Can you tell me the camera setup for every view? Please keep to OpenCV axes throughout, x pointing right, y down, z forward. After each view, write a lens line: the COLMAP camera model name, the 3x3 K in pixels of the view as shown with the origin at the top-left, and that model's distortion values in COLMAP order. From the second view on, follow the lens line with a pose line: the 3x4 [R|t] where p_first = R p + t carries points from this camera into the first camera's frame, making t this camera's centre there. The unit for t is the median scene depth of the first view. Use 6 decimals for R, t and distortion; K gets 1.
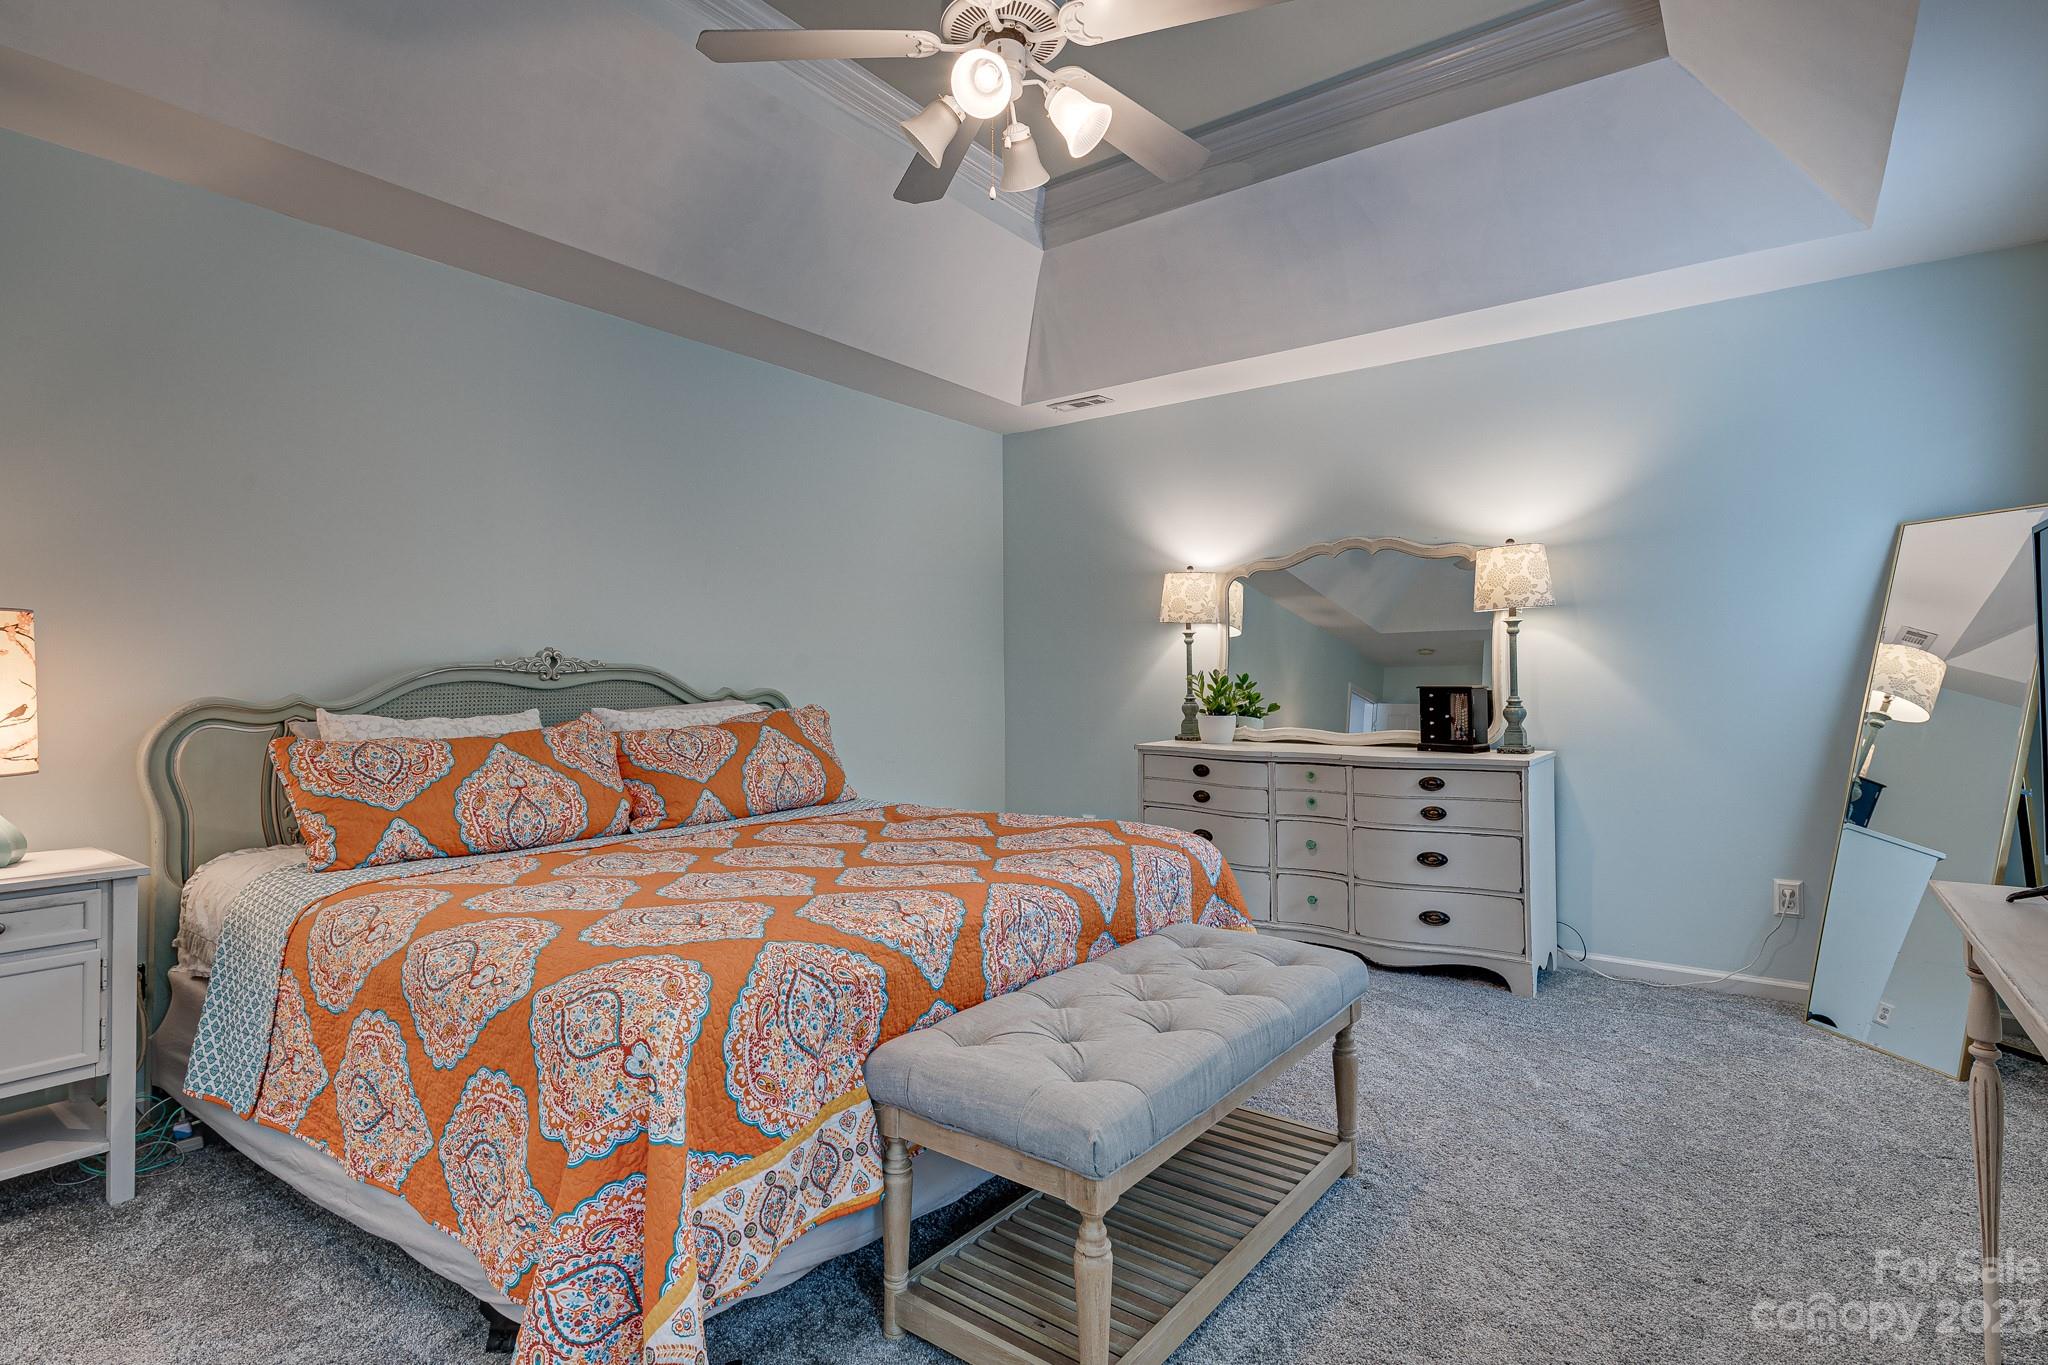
lens RADIAL K [[1025.5, 0, 1013.5], [0, 1025.5, 685.0], [0, 0, 1]] dist [0.020004, -0.010212]
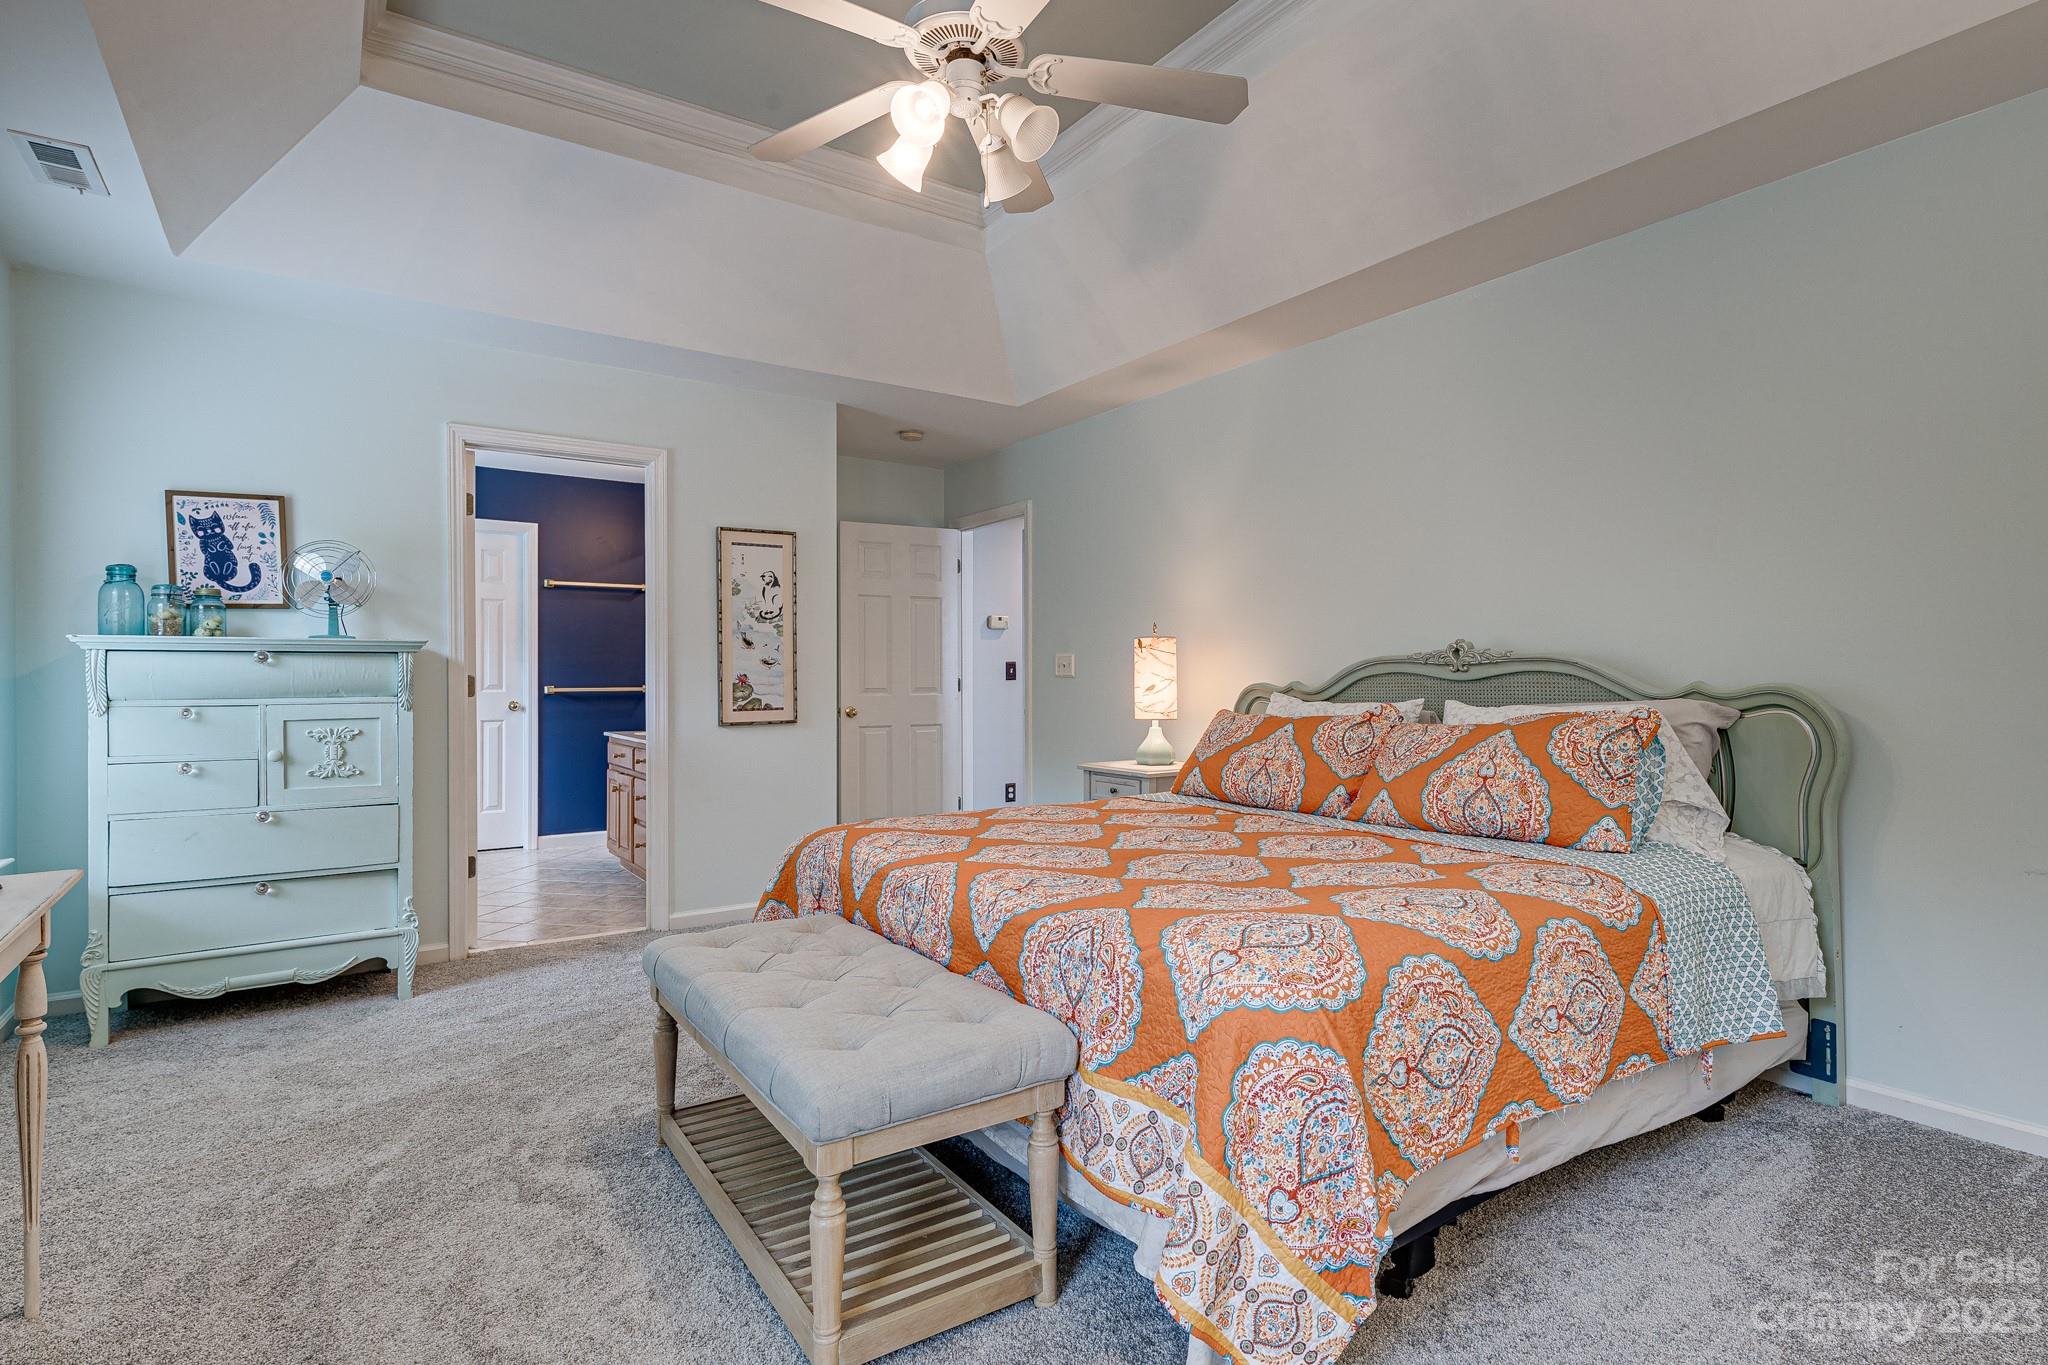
lens RADIAL K [[1025.5, 0, 1024.5], [0, 1025.5, 674.9], [0, 0, 1]] dist [0.020004, -0.010212]
pose [[-0.316181, 0.001199, -0.948698, 0.541389], [-0.004481, 0.999986, 0.002757, -0.001871], [0.948688, 0.005123, -0.316171, 0.783948]]
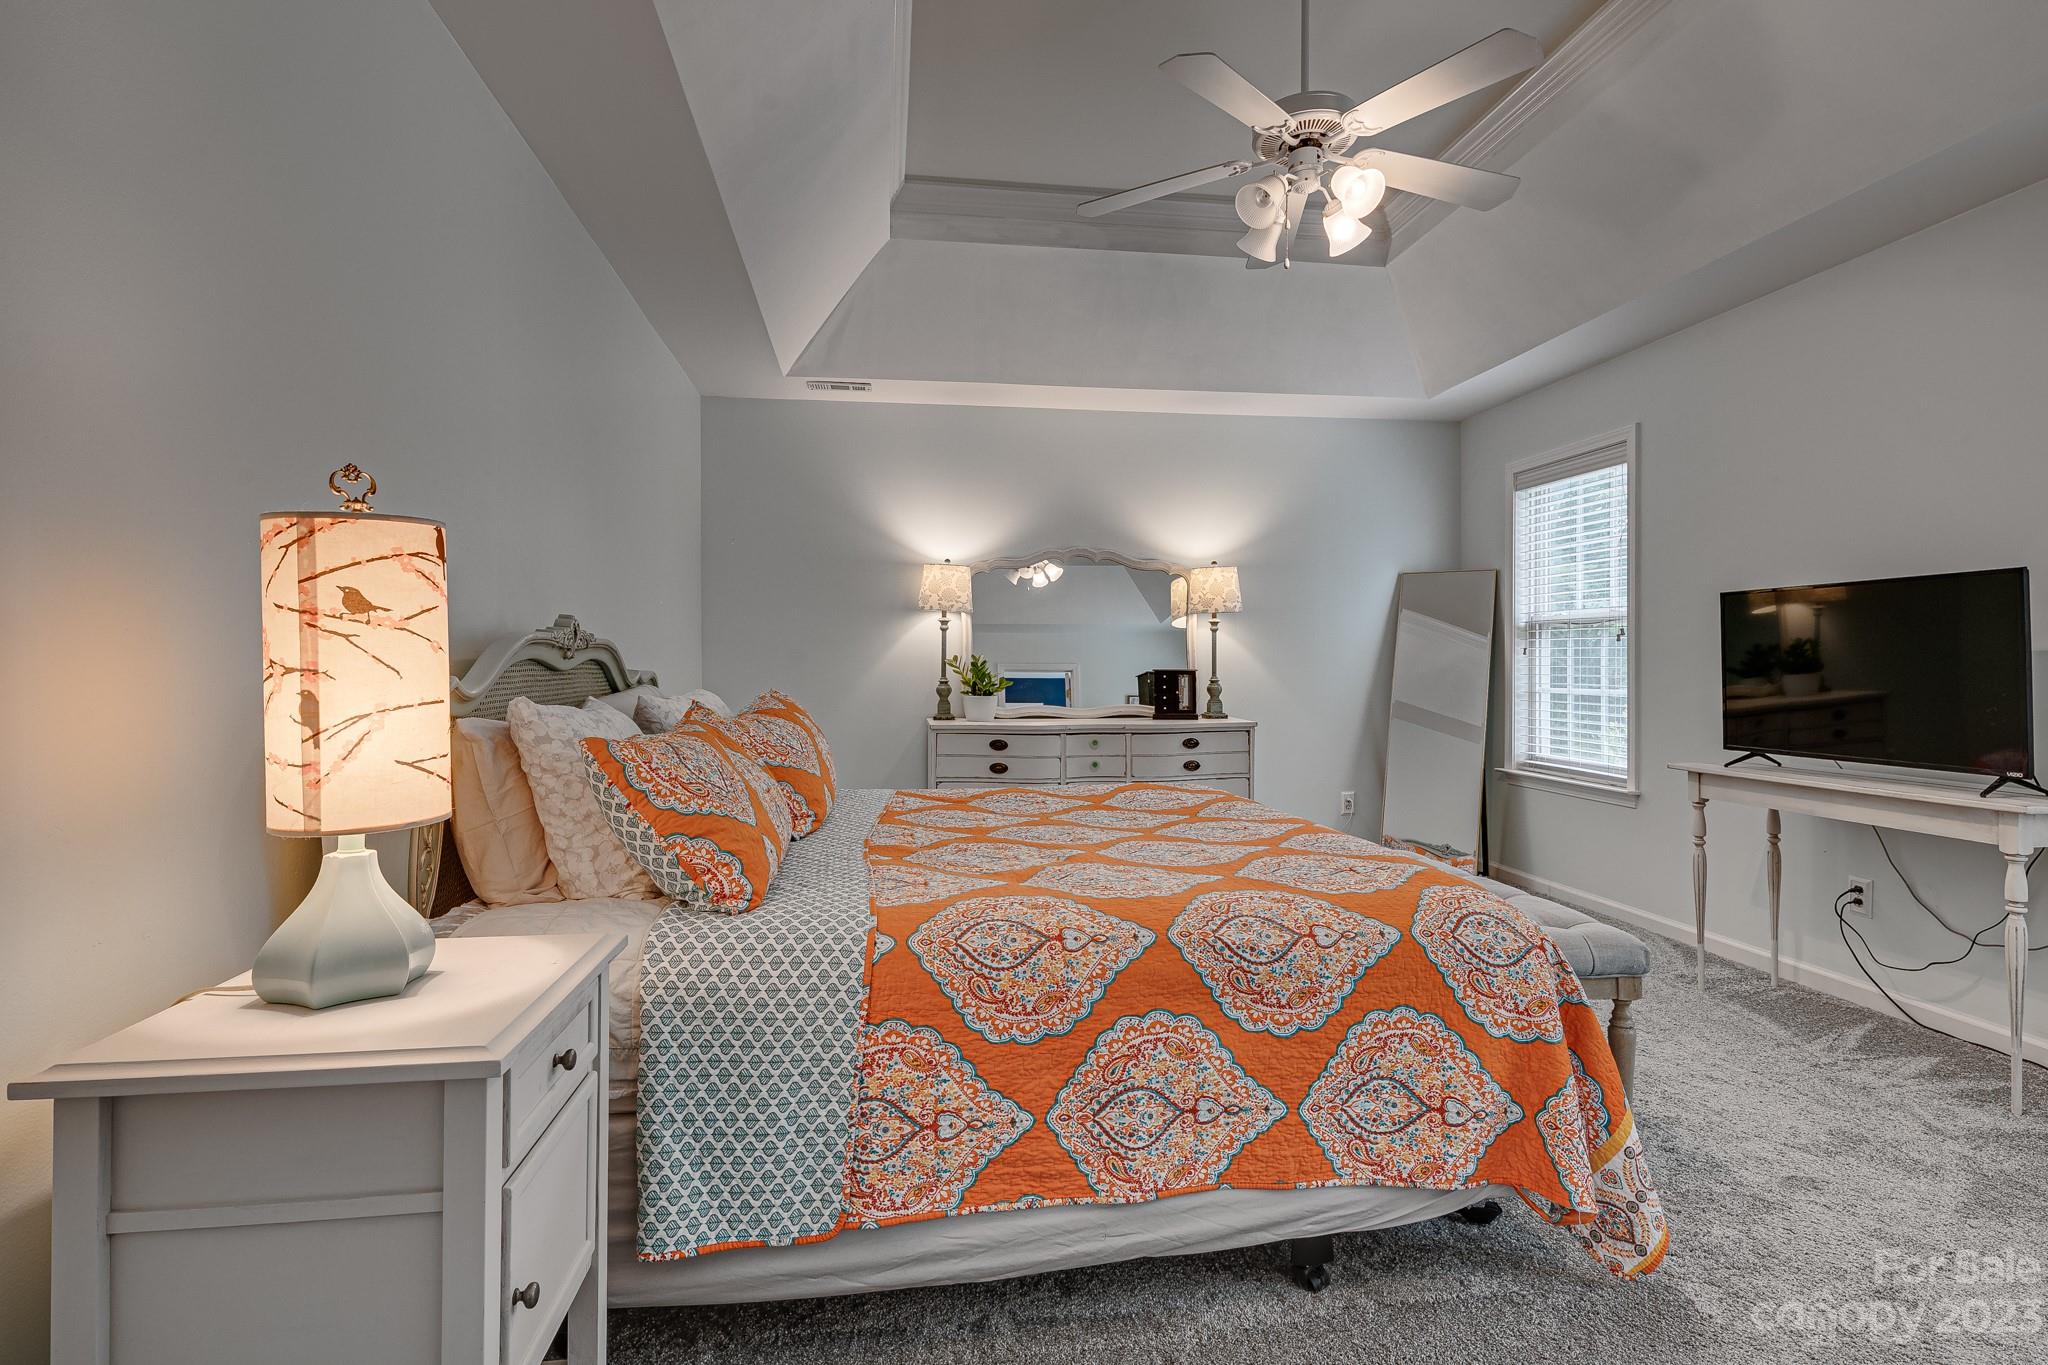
lens RADIAL K [[1025.5, 0, 1033.0], [0, 1025.5, 674.9], [0, 0, 1]] dist [0.020004, -0.010212]
pose [[0.712004, -0.001523, 0.702173, -0.628860], [-0.000532, 0.999996, 0.002709, 0.004427], [-0.702175, -0.002302, 0.712001, 0.196342]]
